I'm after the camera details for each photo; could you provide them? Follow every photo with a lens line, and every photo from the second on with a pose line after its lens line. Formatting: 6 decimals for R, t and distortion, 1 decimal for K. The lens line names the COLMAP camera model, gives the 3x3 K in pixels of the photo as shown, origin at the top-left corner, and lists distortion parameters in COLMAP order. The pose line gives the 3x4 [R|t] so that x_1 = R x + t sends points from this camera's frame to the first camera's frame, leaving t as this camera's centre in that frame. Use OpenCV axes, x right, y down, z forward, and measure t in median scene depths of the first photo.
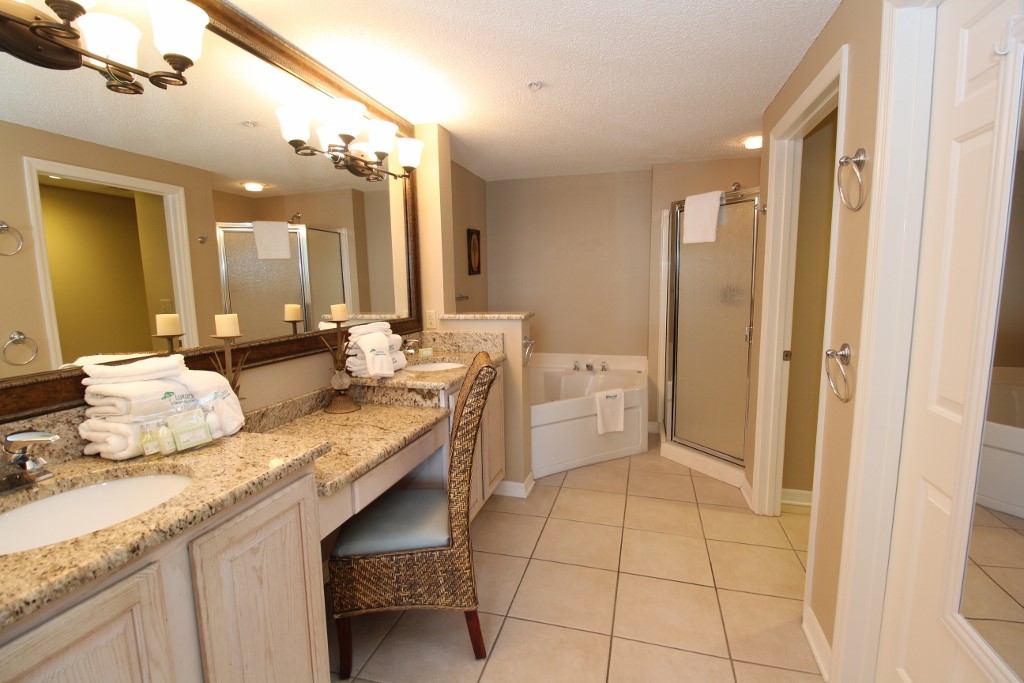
lens RADIAL K [[476.6, 0, 523.4], [0, 476.6, 342.7], [0, 0, 1]] dist [0.011776, -0.011752]
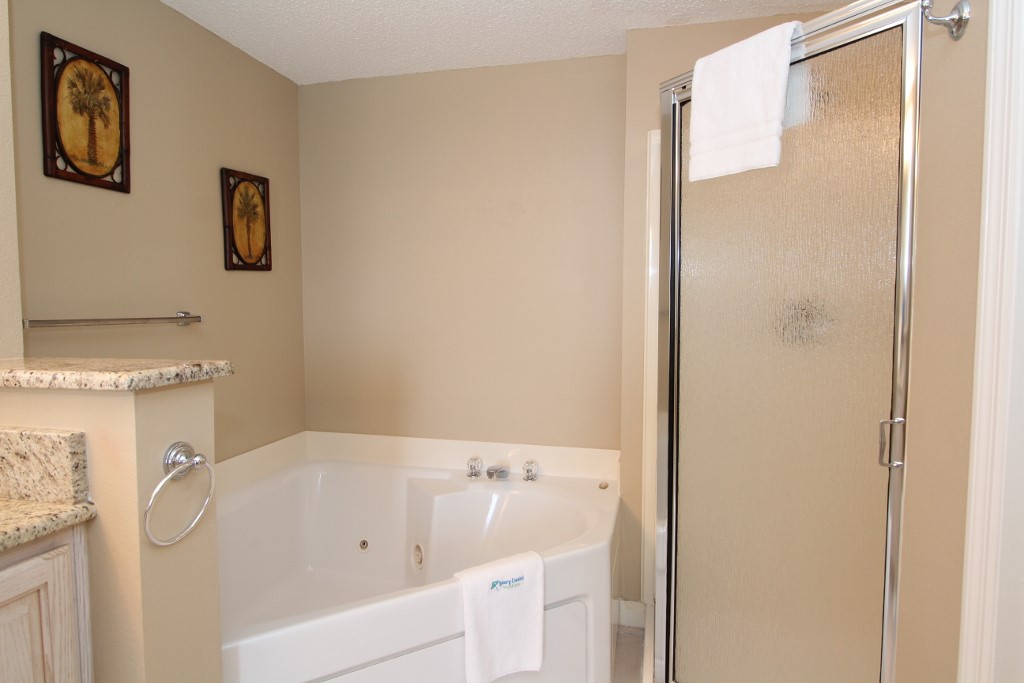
lens RADIAL K [[749.6, 0, 511.9], [0, 749.6, 356.8], [0, 0, 1]] dist [-0.005214, -0.001321]
pose [[0.996395, 0.015933, 0.083320, 0.111475], [-0.011325, 0.998395, -0.055488, -0.027832], [-0.084071, 0.054345, 0.994977, 0.324828]]
